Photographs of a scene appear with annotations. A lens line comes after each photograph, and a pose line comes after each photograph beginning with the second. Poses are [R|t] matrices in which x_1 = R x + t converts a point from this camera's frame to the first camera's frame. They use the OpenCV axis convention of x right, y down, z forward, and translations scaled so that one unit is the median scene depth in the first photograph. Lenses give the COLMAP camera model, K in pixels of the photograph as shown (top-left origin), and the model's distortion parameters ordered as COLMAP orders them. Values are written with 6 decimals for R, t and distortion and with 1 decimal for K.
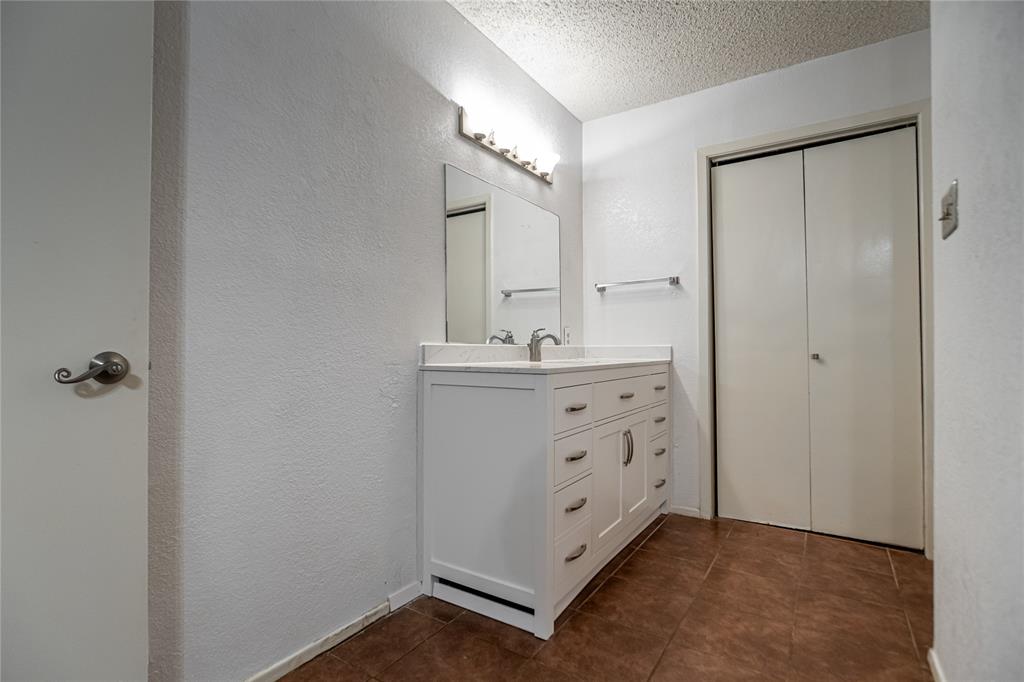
lens RADIAL K [[486.7, 0, 505.1], [0, 486.7, 341.1], [0, 0, 1]] dist [-0.018262, 0.000515]
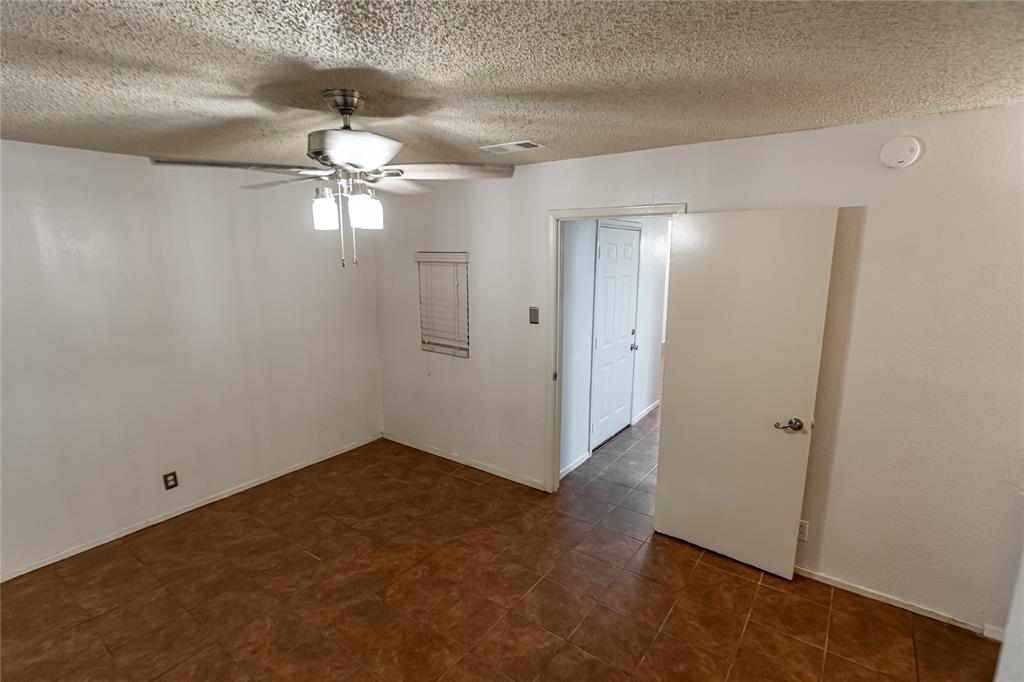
lens RADIAL K [[486.7, 0, 505.1], [0, 486.7, 341.1], [0, 0, 1]] dist [-0.018262, 0.000515]
pose [[-0.050629, 0.179254, -0.982499, 0.715009], [0.015553, 0.983783, 0.178687, -0.360850], [0.998596, -0.006234, -0.052596, -0.176948]]
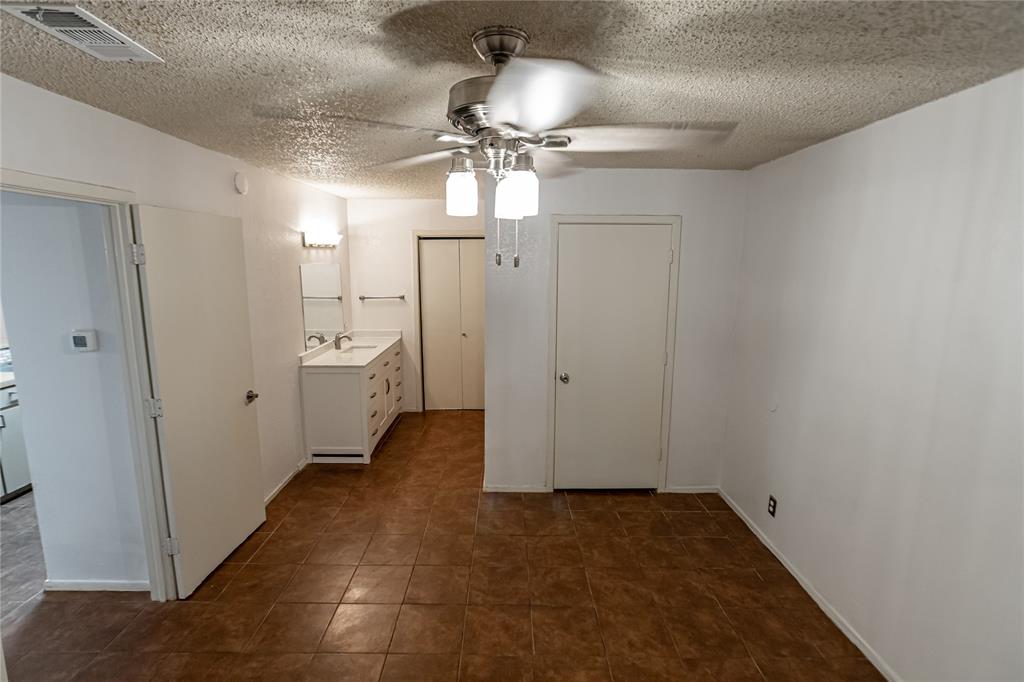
lens RADIAL K [[486.7, 0, 505.1], [0, 486.7, 341.1], [0, 0, 1]] dist [-0.018262, 0.000515]
pose [[0.829971, -0.087444, 0.550910, -0.478610], [-0.014880, 0.983814, 0.178575, -0.367418], [-0.557608, -0.156410, 0.815235, -1.020070]]
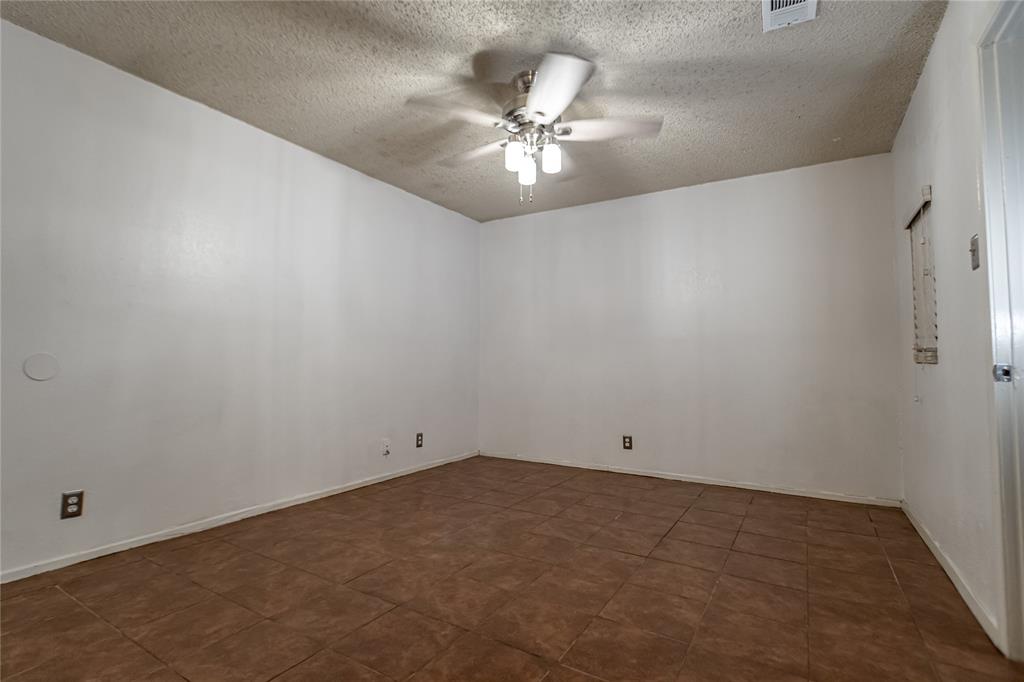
lens RADIAL K [[486.7, 0, 505.1], [0, 486.7, 341.1], [0, 0, 1]] dist [-0.018262, 0.000515]
pose [[-0.999369, -0.007130, -0.034809, -0.035735], [-0.005045, 0.998209, -0.059613, 0.015263], [0.035171, -0.059400, -0.997614, 0.546055]]
